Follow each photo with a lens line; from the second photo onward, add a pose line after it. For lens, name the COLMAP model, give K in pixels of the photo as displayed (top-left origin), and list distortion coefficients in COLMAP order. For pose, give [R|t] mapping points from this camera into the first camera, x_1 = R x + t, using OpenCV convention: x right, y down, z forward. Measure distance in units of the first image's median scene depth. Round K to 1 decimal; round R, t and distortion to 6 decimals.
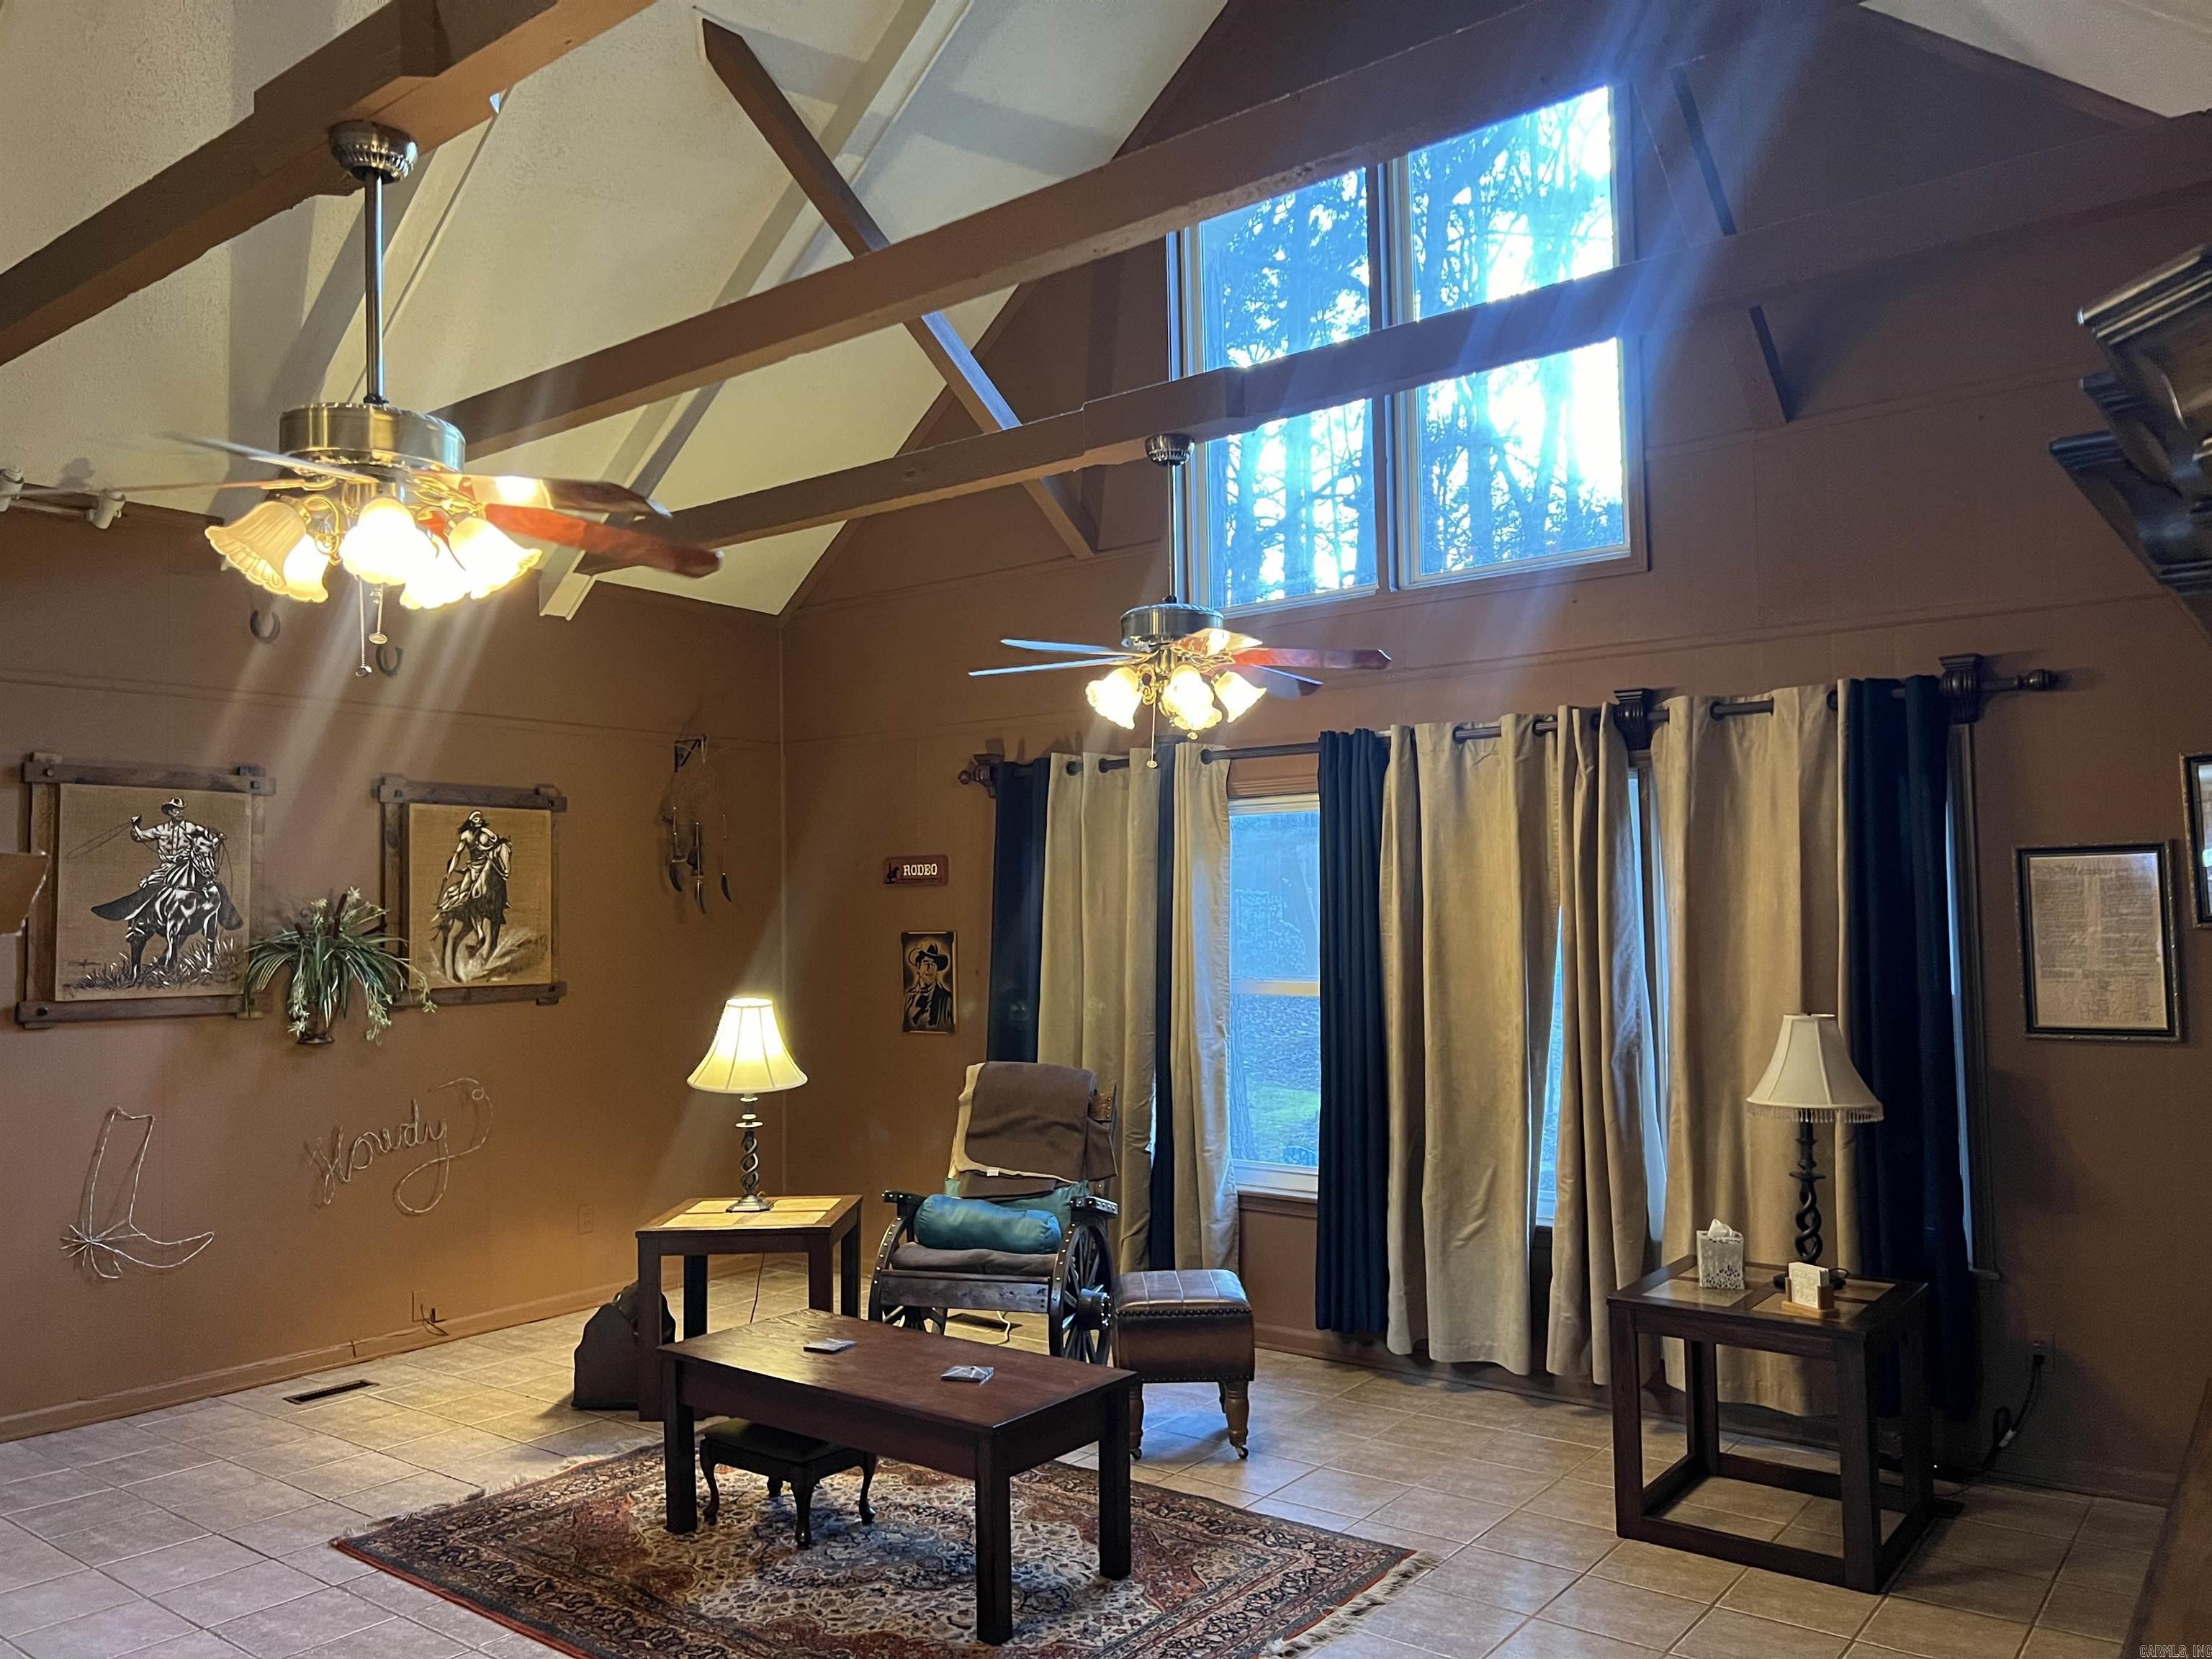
lens RADIAL K [[1631.4, 0, 1105.4], [0, 1631.4, 832.7], [0, 0, 1]] dist [0.051149, -0.053823]
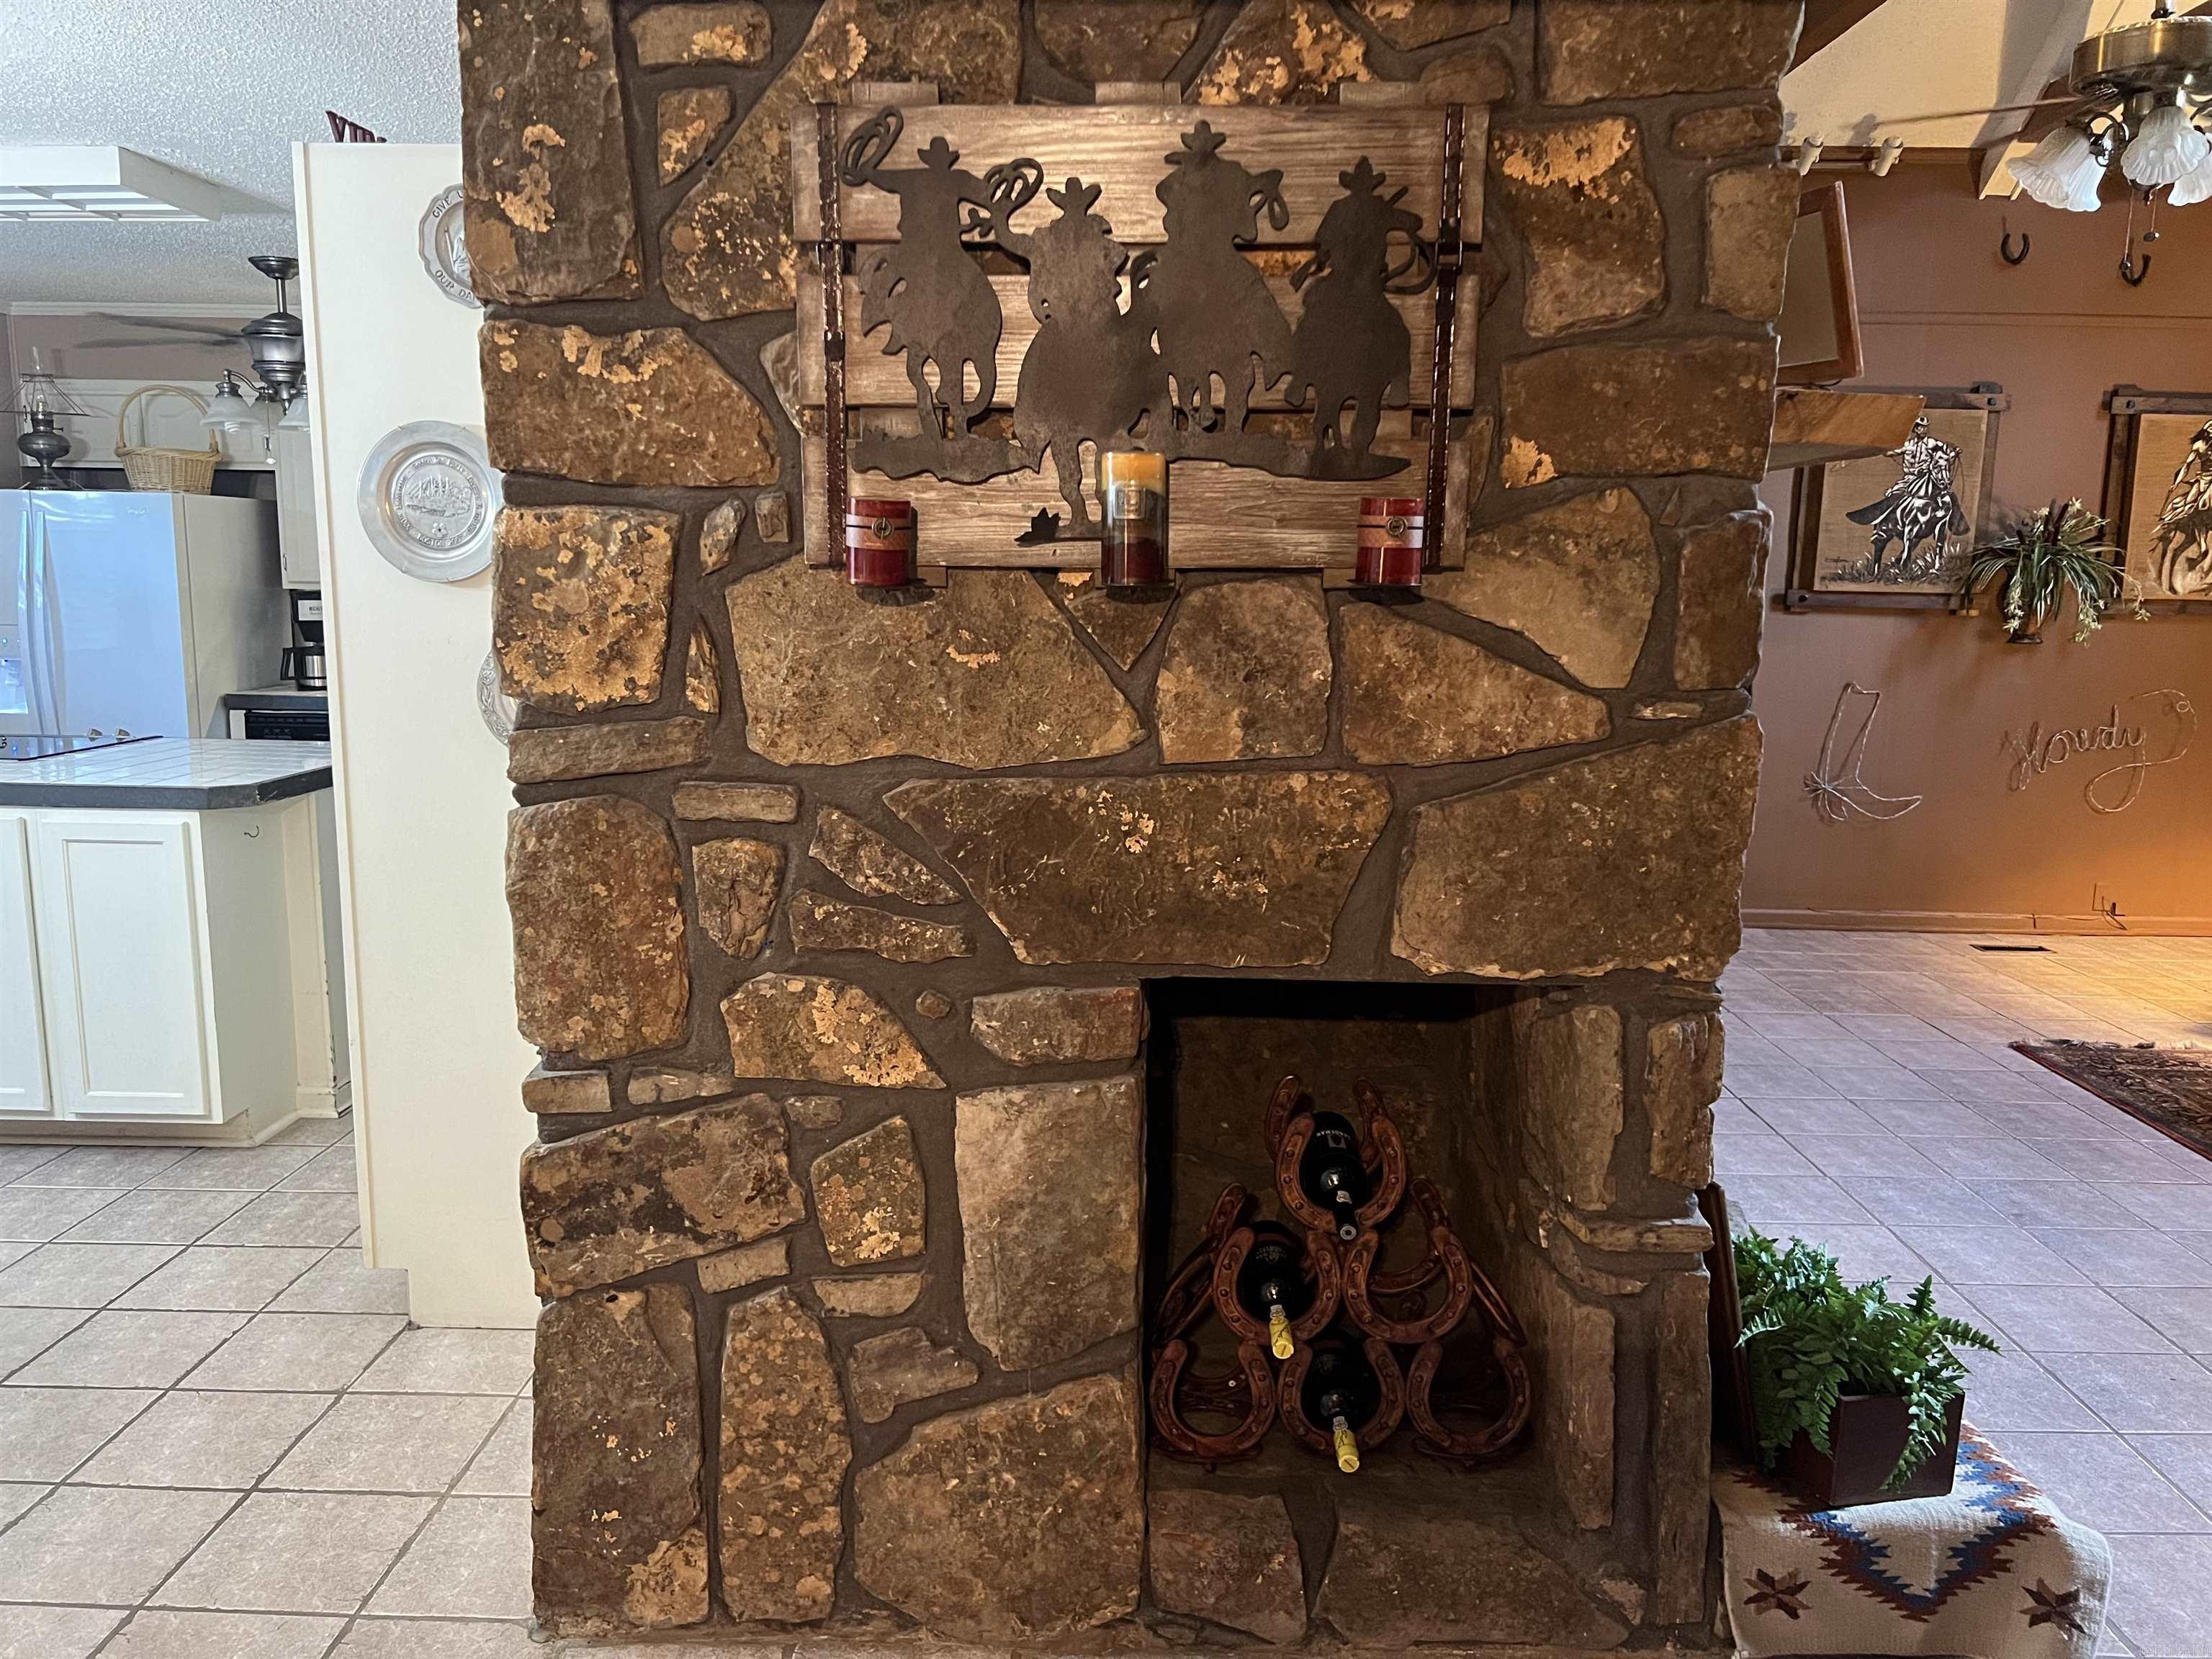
lens RADIAL K [[1631.4, 0, 1105.4], [0, 1631.4, 832.7], [0, 0, 1]] dist [0.051149, -0.053823]
pose [[0.588955, 0.153903, -0.793376, 0.052005], [0.017719, 0.979005, 0.203066, 0.018827], [0.807972, -0.133655, 0.573862, -0.146877]]
